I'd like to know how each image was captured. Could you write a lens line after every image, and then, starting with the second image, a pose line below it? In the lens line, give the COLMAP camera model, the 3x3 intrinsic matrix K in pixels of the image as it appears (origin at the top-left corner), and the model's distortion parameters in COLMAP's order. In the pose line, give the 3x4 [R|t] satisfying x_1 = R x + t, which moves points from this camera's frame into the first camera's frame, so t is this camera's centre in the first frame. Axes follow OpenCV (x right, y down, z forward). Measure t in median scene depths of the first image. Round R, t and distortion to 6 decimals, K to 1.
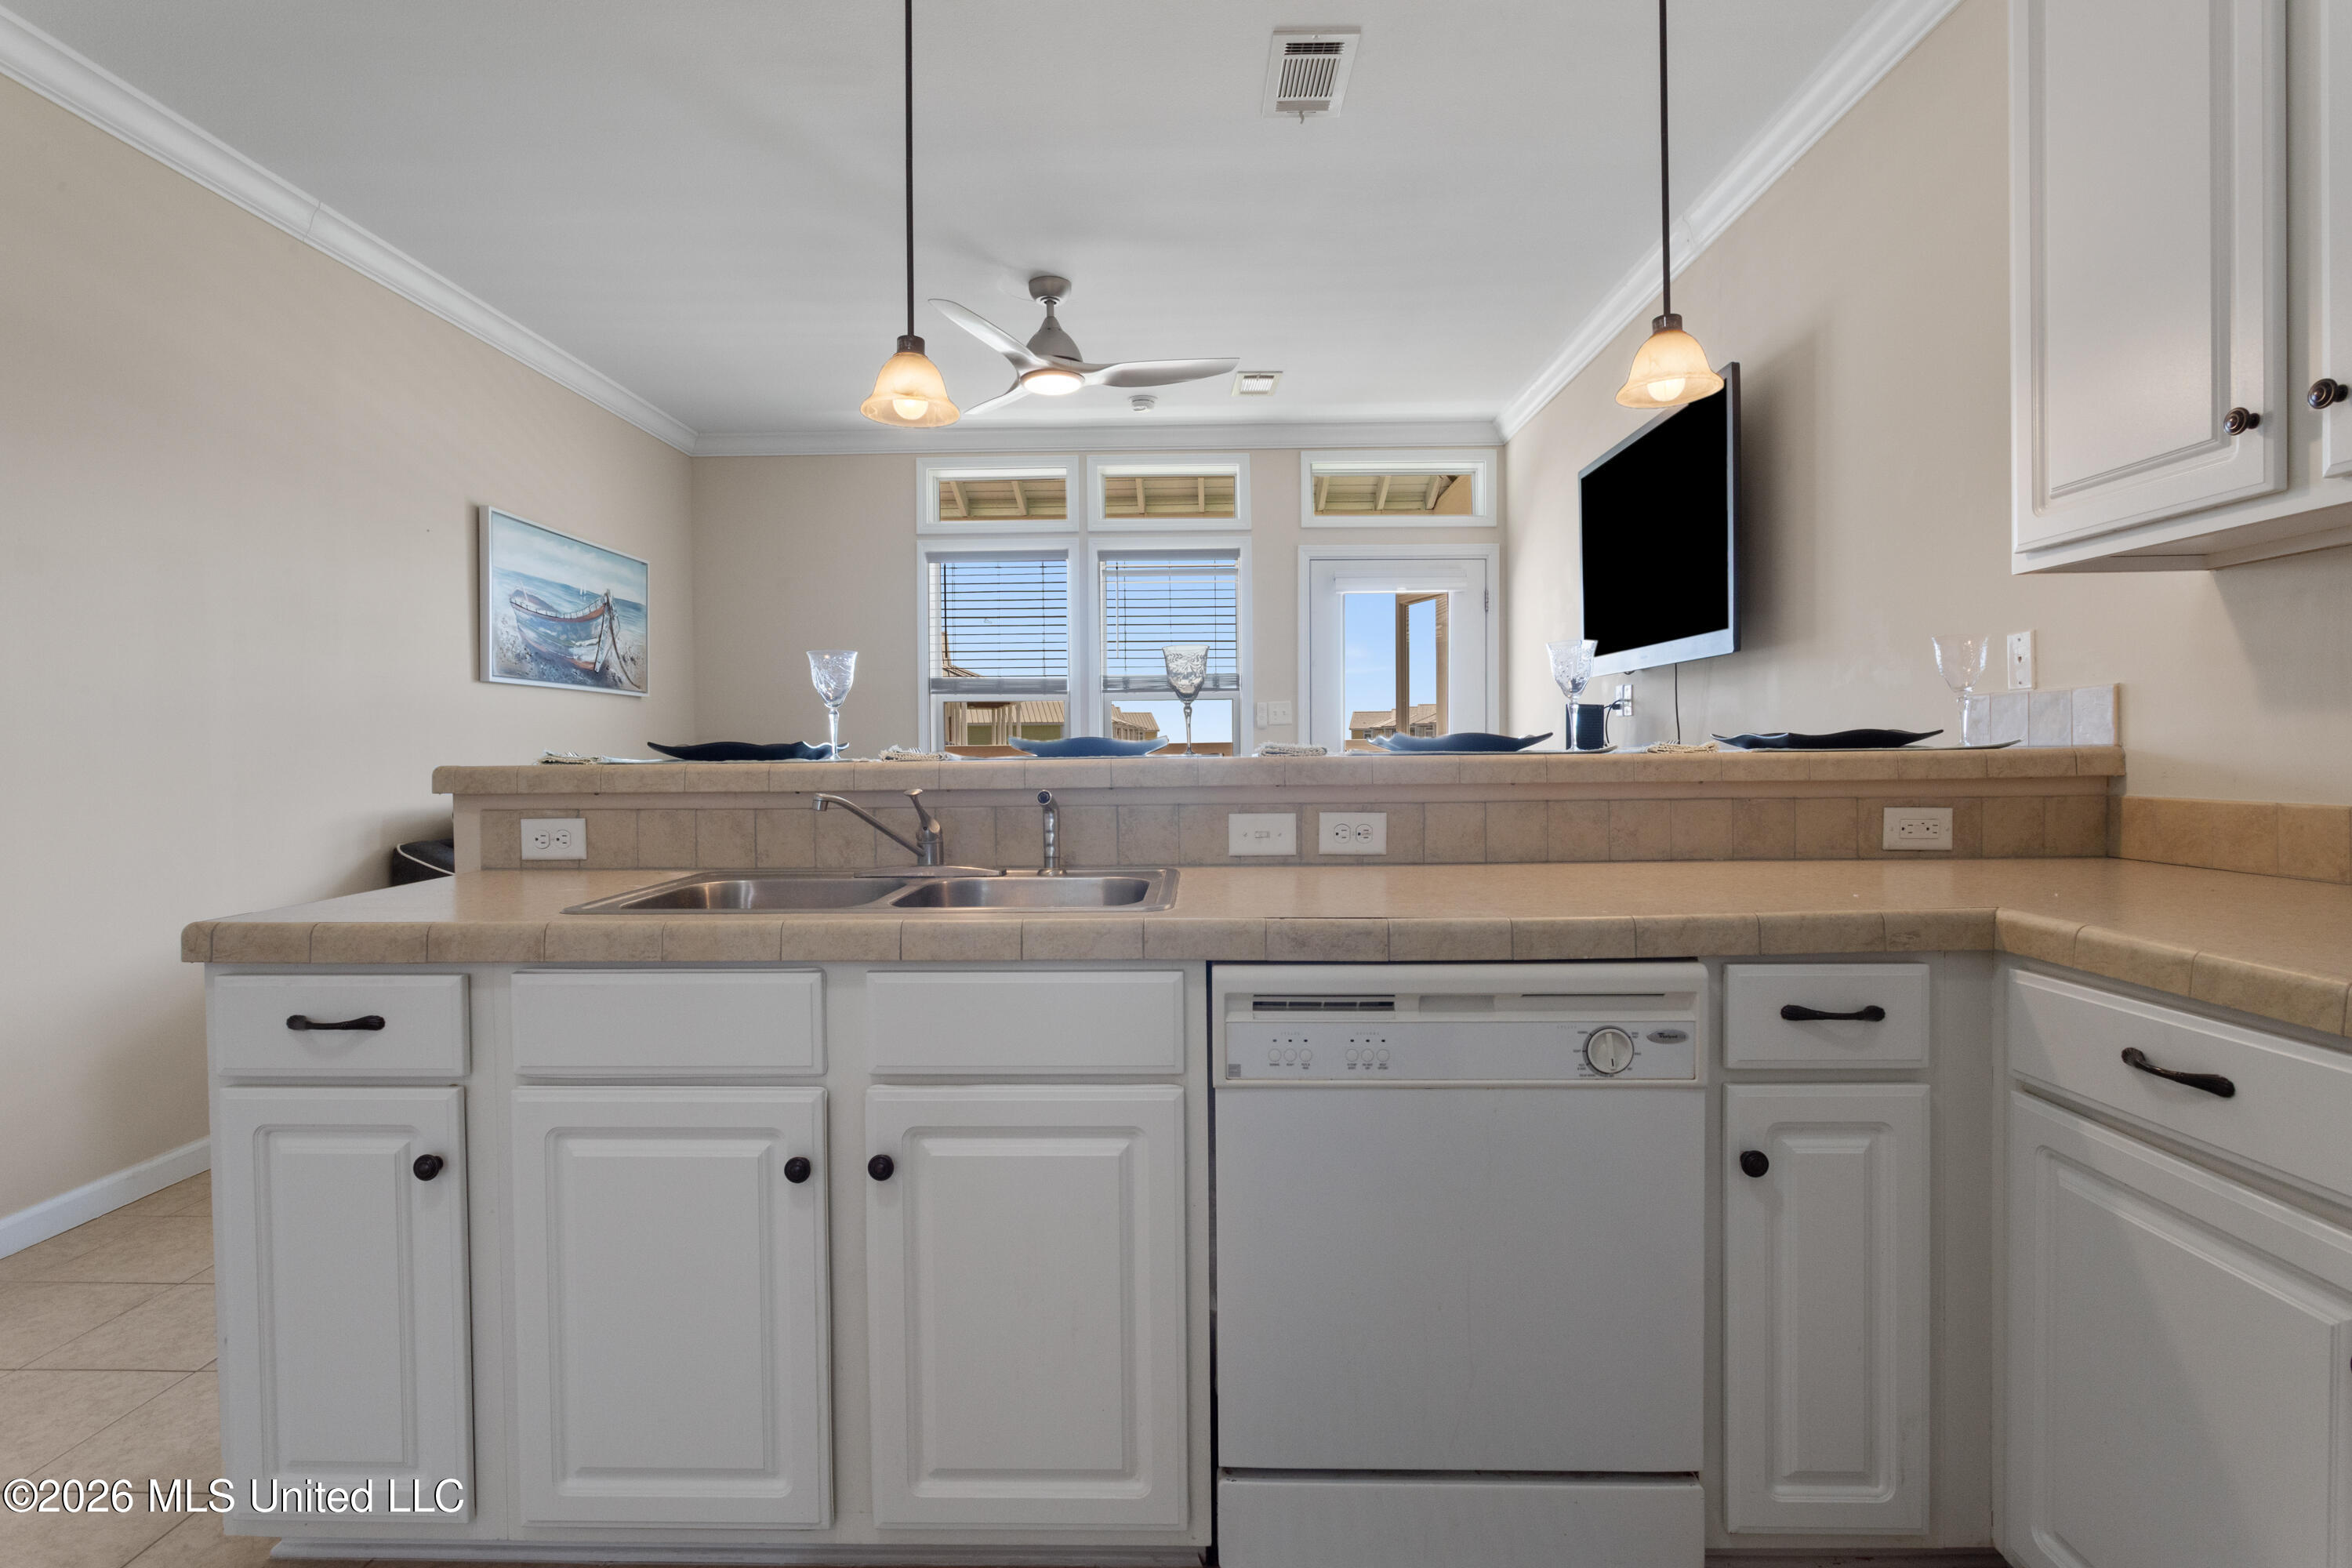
lens RADIAL K [[1158.0, 0, 1173.3], [0, 1158.0, 772.4], [0, 0, 1]] dist [-0.014189, 0.007911]
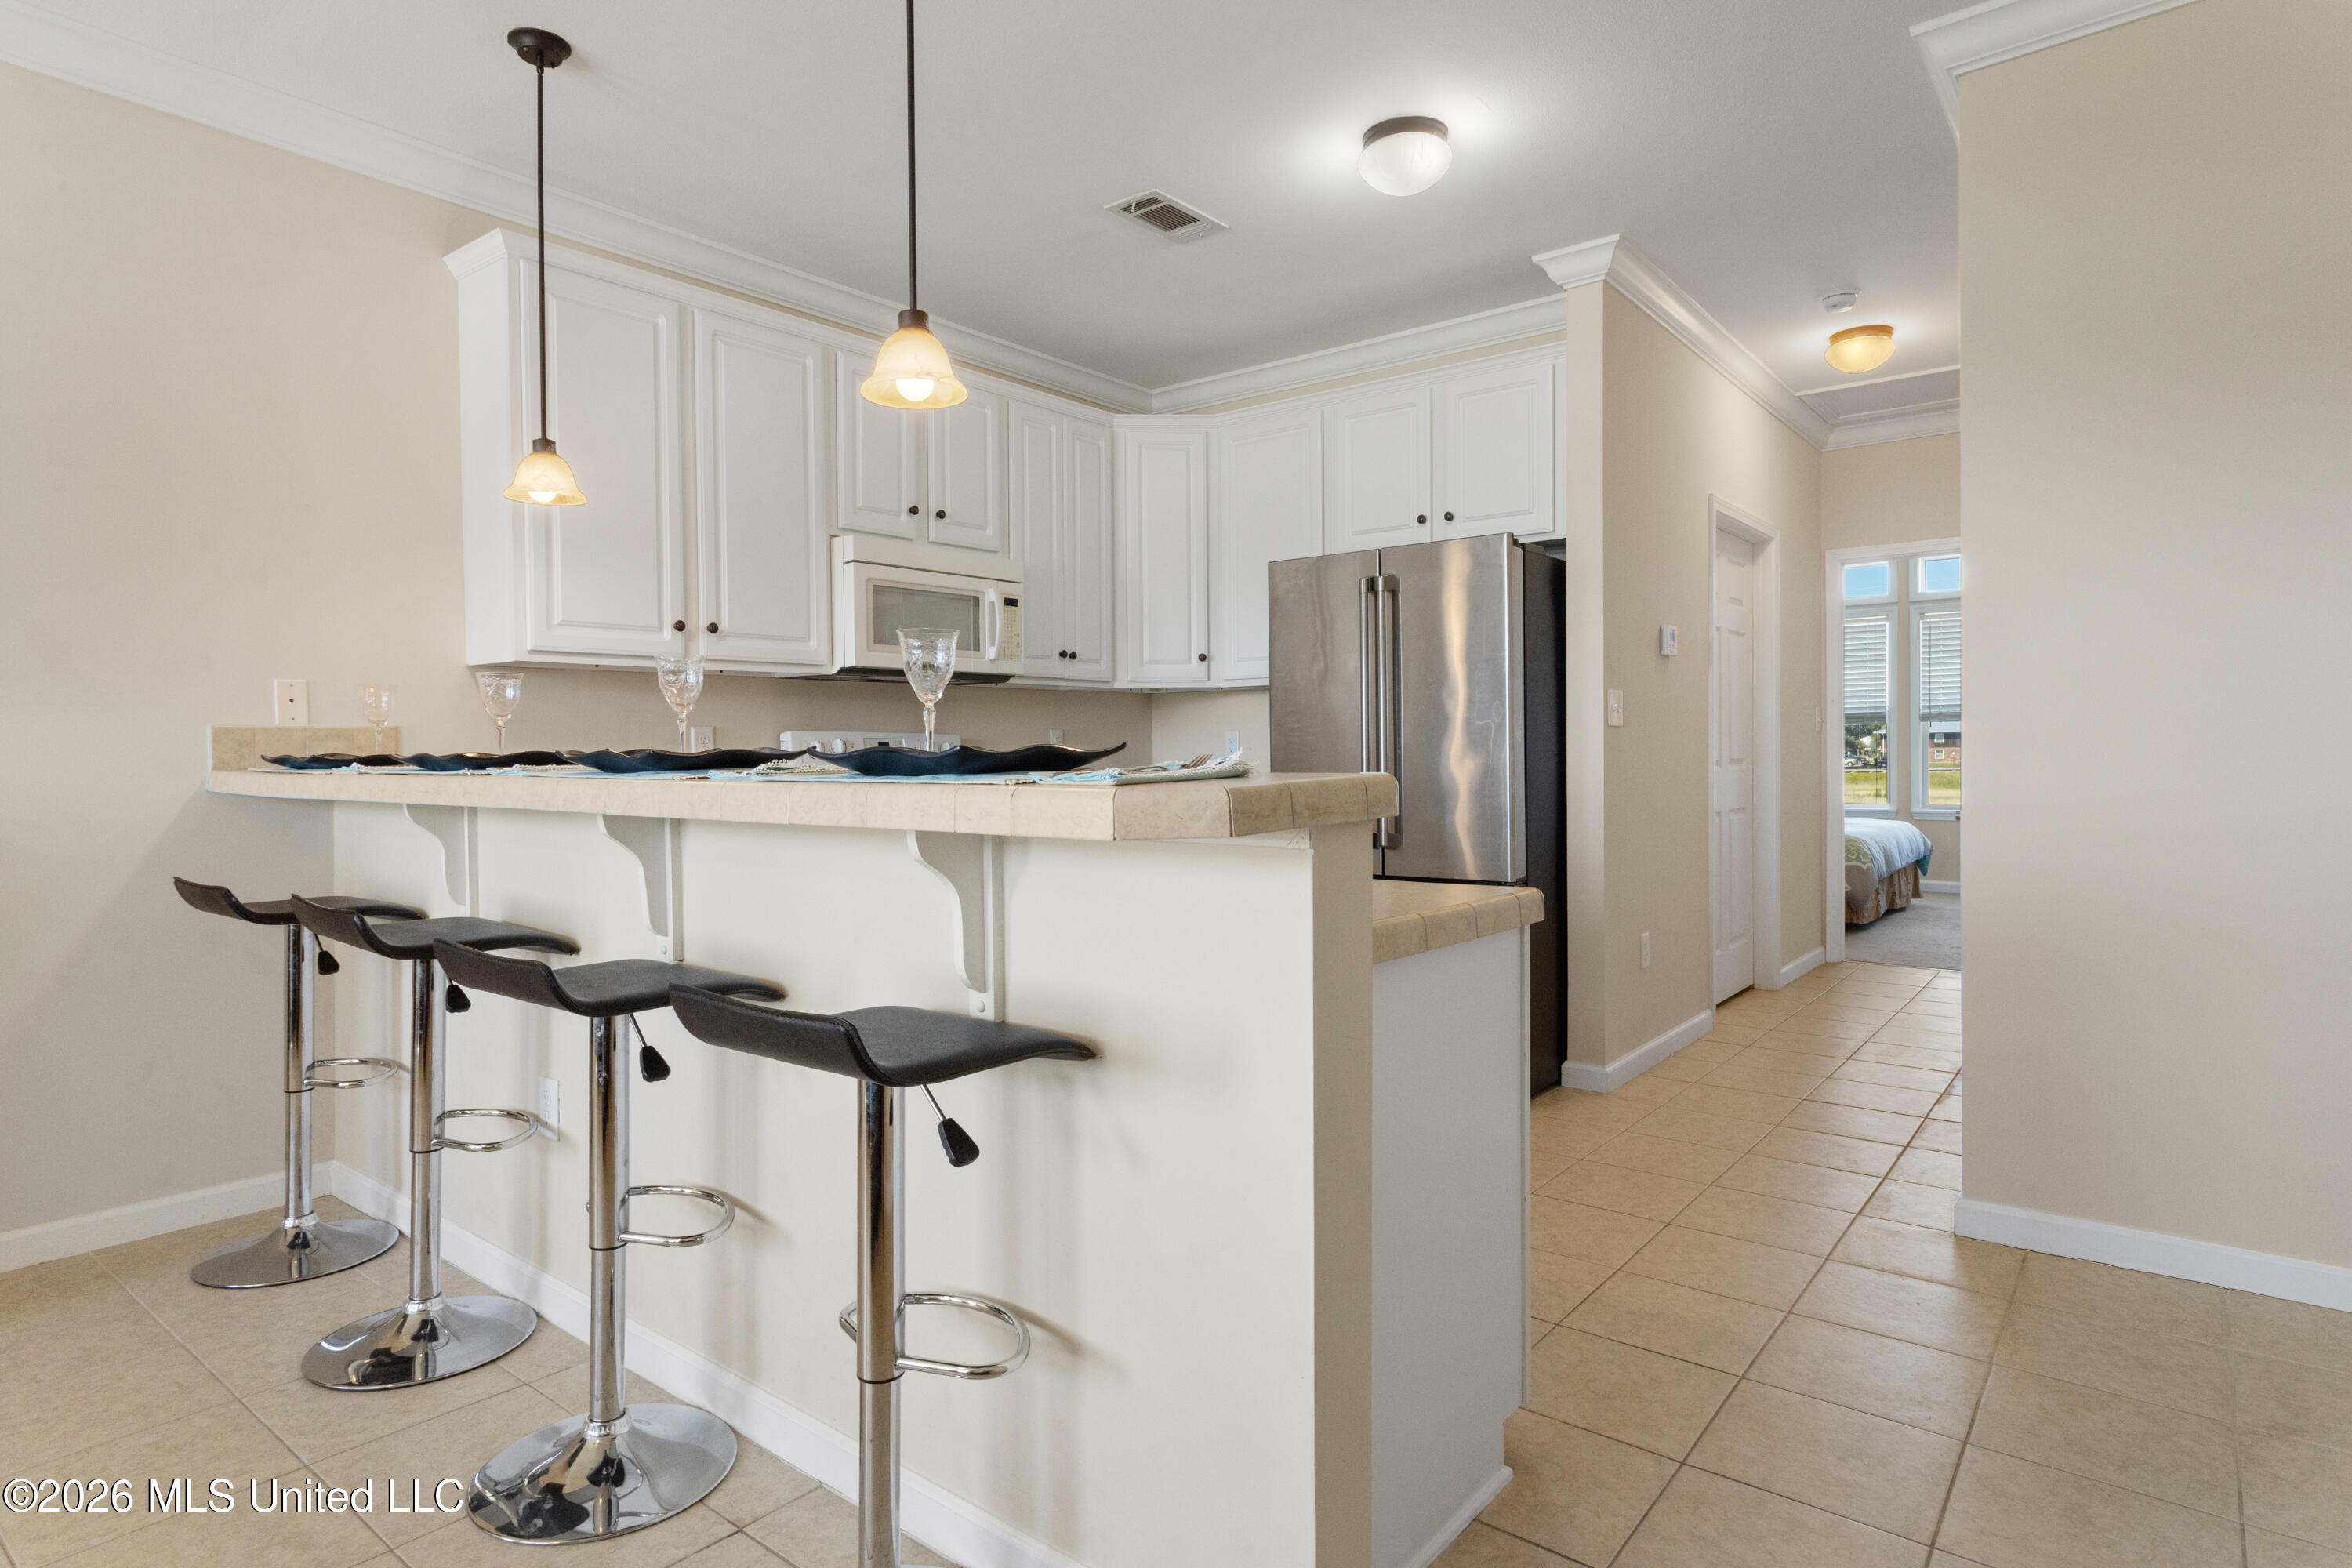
lens RADIAL K [[1255.5, 0, 1179.1], [0, 1255.5, 773.2], [0, 0, 1]] dist [-0.001623, 0.001401]
pose [[-0.794844, 0.006970, 0.606773, -0.953397], [0.029114, 0.999221, 0.026660, -0.027188], [-0.606115, 0.038856, -0.794428, 1.598250]]
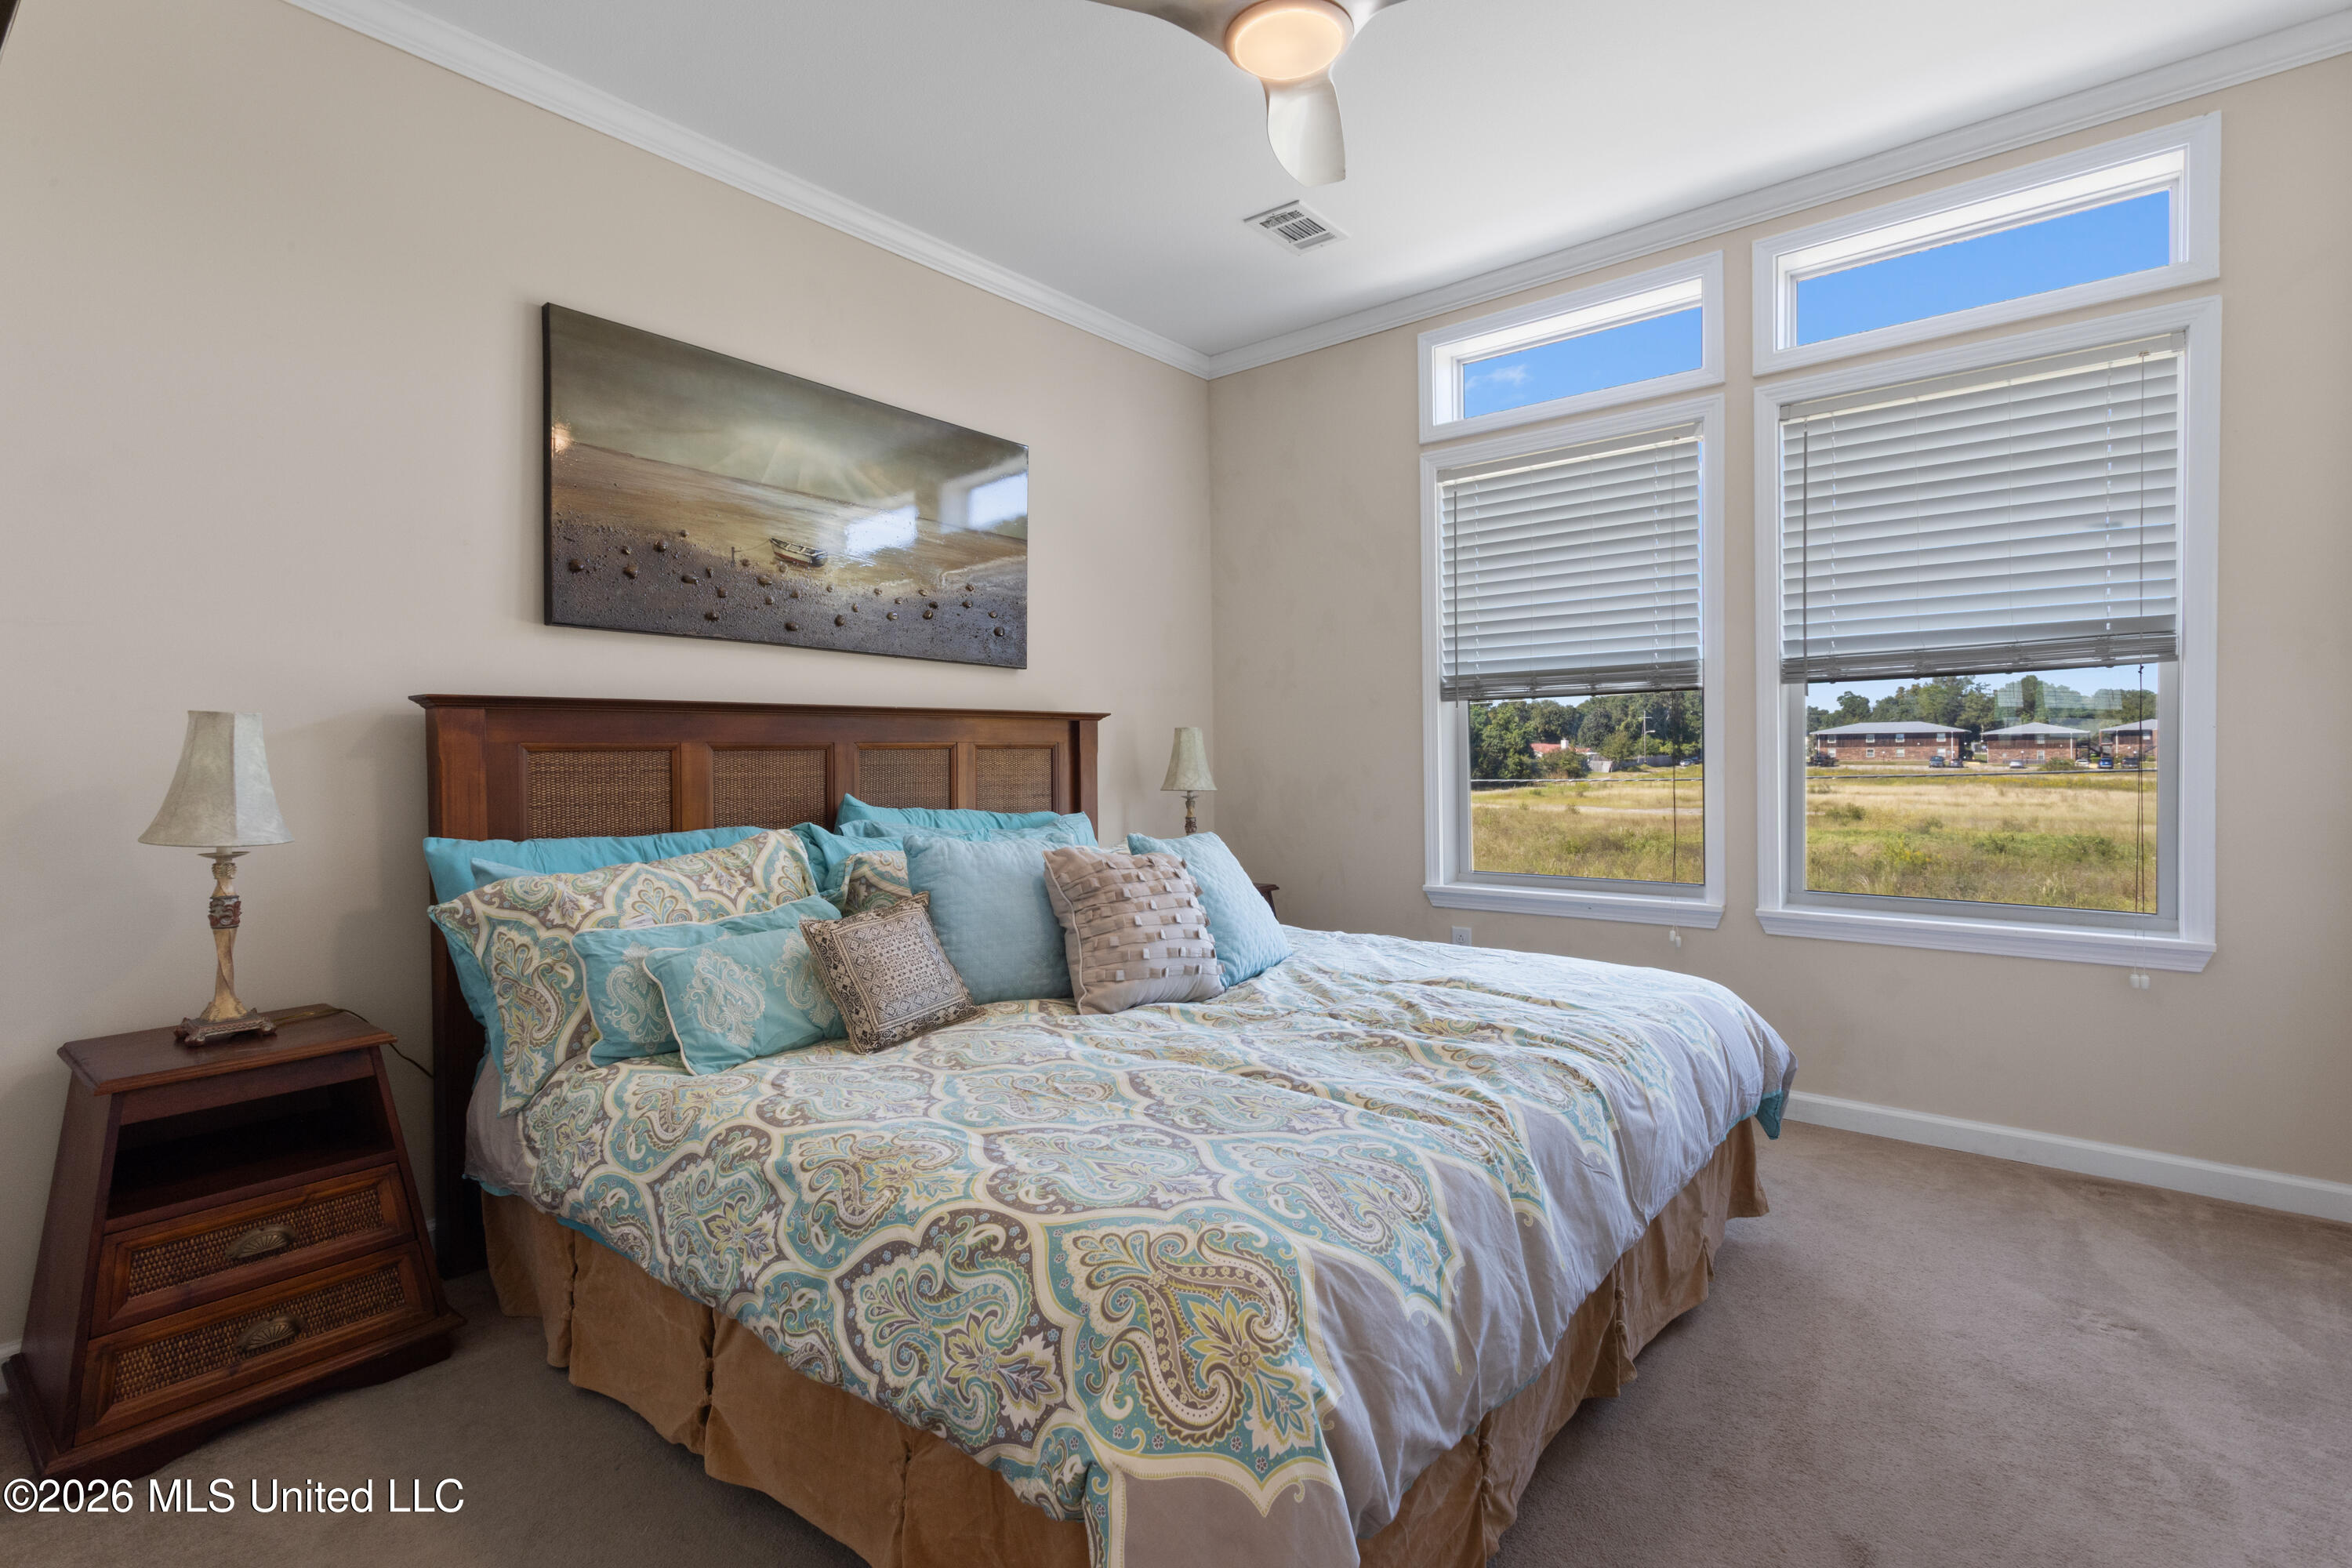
lens RADIAL K [[1115.5, 0, 1142.4], [0, 1115.5, 774.4], [0, 0, 1]] dist [-0.000952, -0.000336]
pose [[-0.773512, 0.003981, 0.633769, -0.623603], [0.029035, 0.999153, 0.029161, 0.043205], [-0.633117, 0.040957, -0.772972, -1.940063]]
